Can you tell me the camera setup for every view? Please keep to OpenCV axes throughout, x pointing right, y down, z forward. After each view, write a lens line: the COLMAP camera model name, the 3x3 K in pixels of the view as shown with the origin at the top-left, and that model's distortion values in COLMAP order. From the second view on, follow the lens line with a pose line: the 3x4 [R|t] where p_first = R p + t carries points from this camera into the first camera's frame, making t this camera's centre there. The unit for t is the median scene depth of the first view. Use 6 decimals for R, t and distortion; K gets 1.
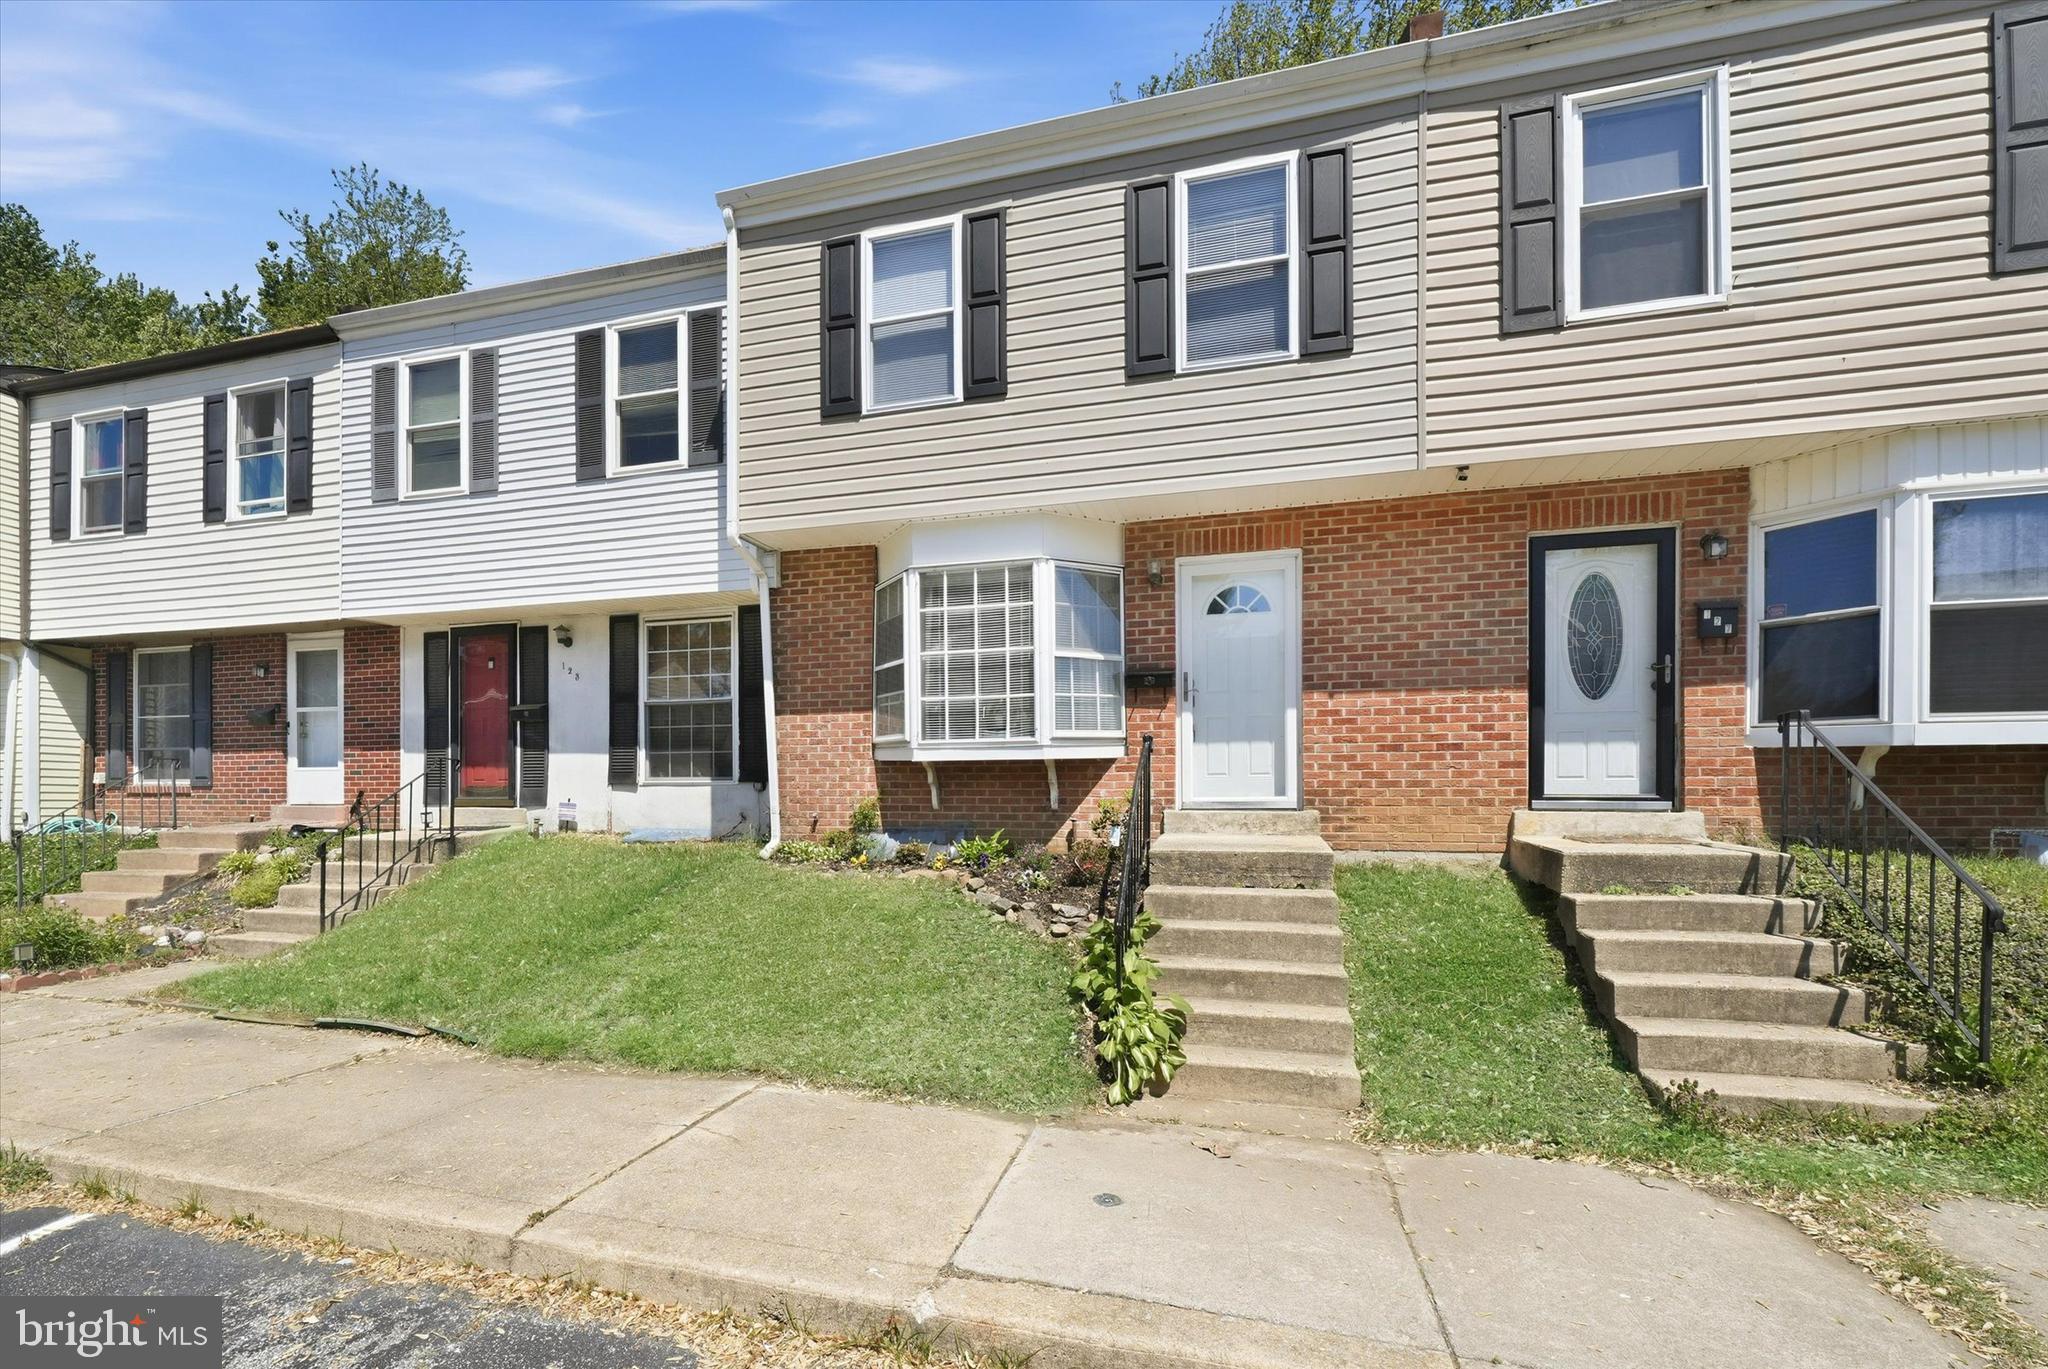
lens RADIAL K [[844.1, 0, 1029.3], [0, 844.1, 688.7], [0, 0, 1]] dist [-0.001912, -0.000176]
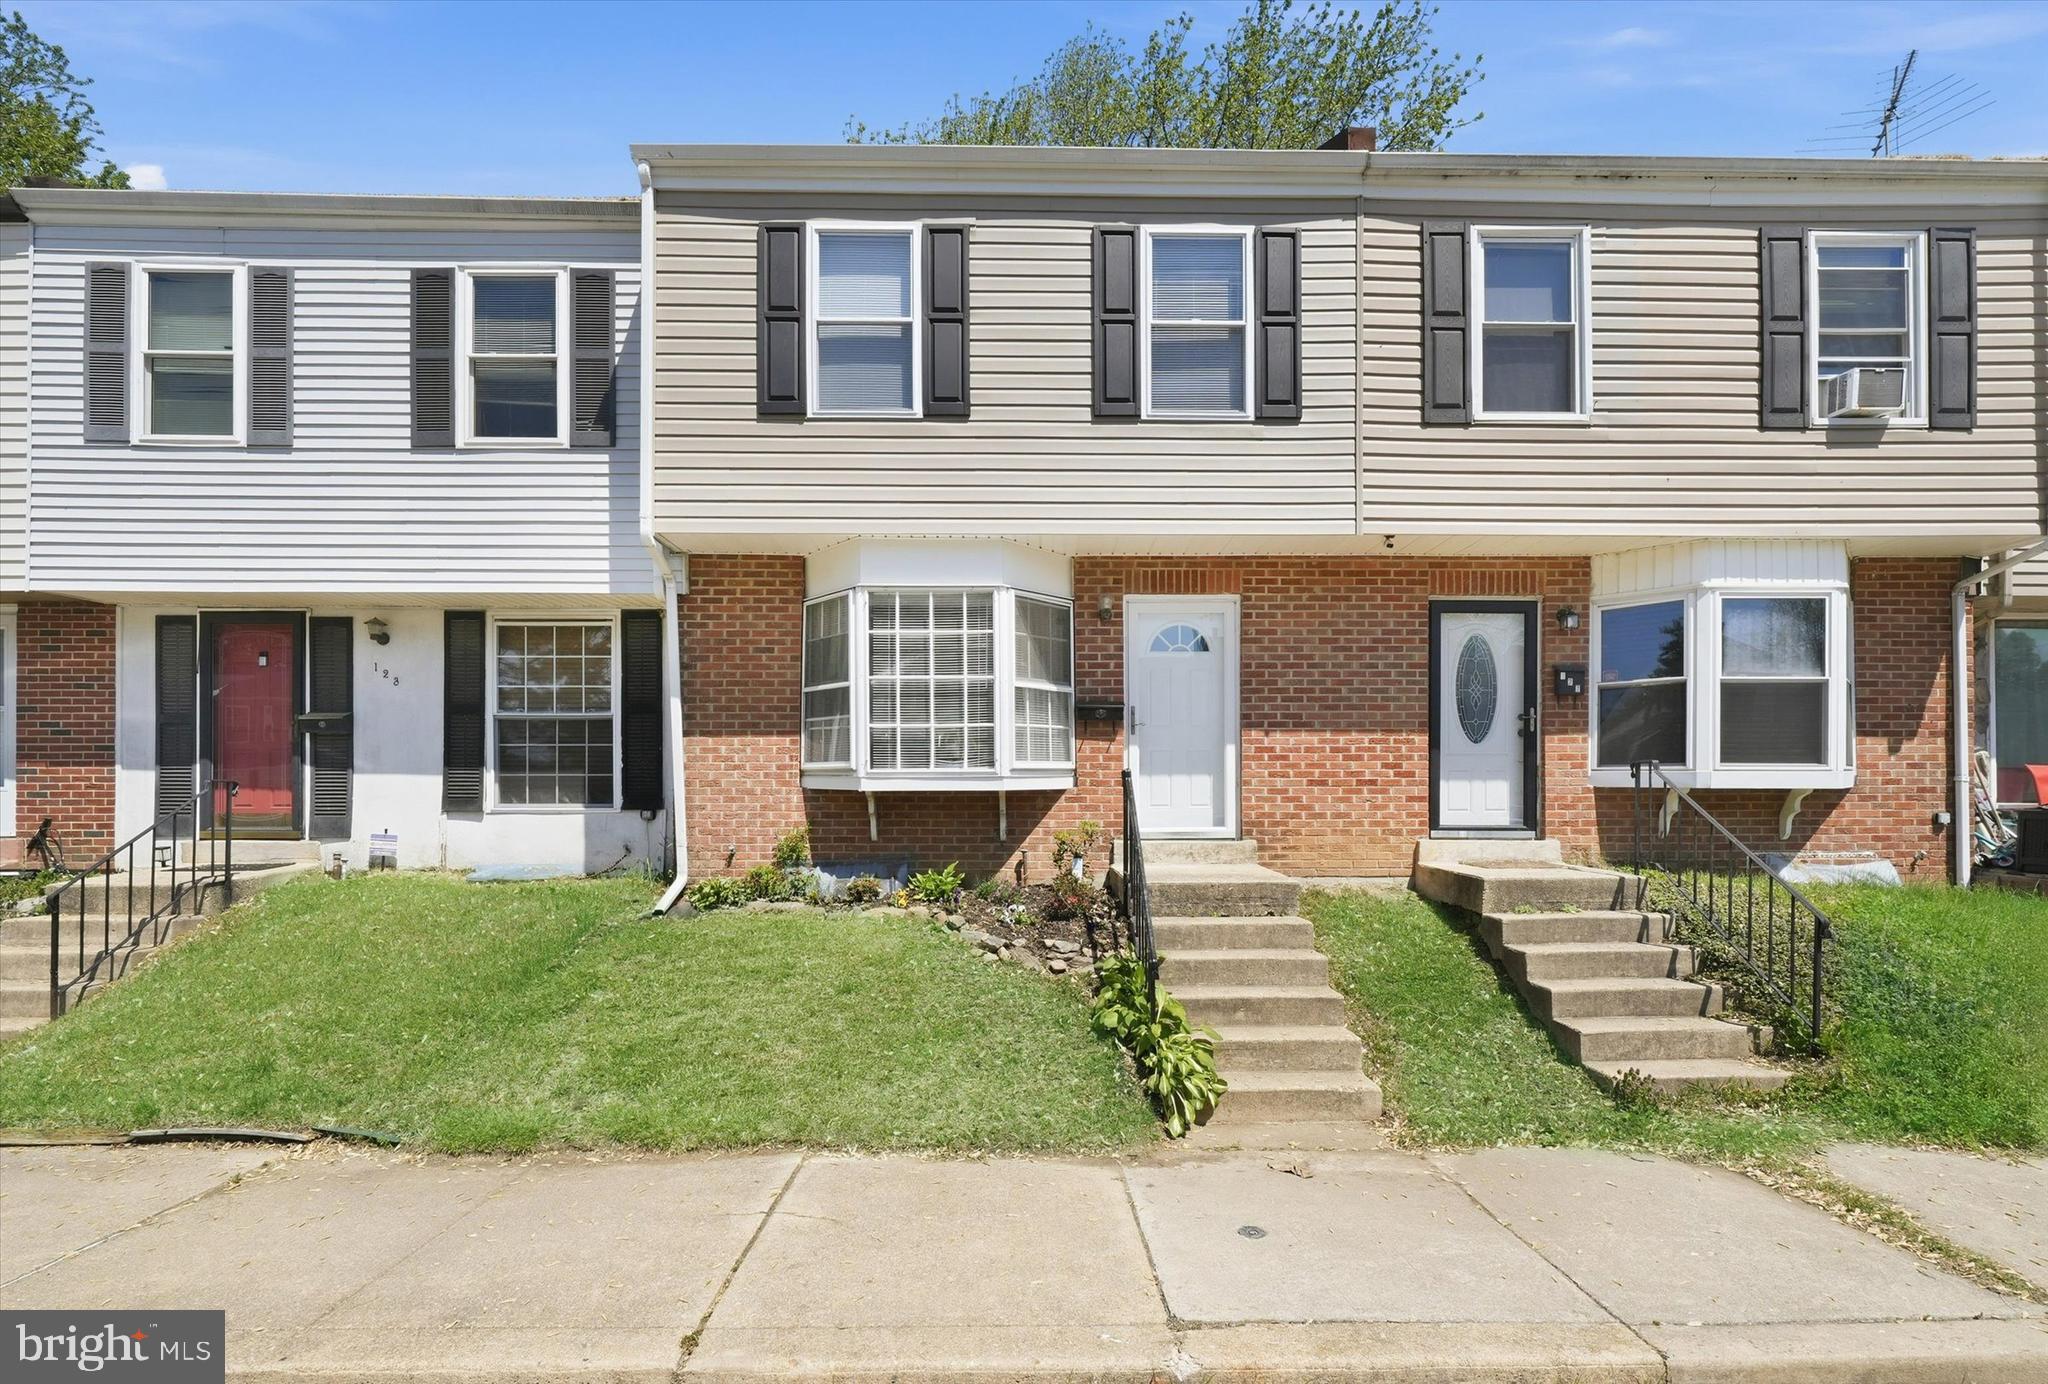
lens RADIAL K [[863.4, 0, 1024.0], [0, 863.4, 692.0], [0, 0, 1]] dist [-0.001403, -0.000323]
pose [[0.960757, 0.035948, 0.275051, -0.252741], [-0.034500, 0.999354, -0.010103, -0.023576], [-0.275236, 0.000217, 0.961377, 0.021870]]
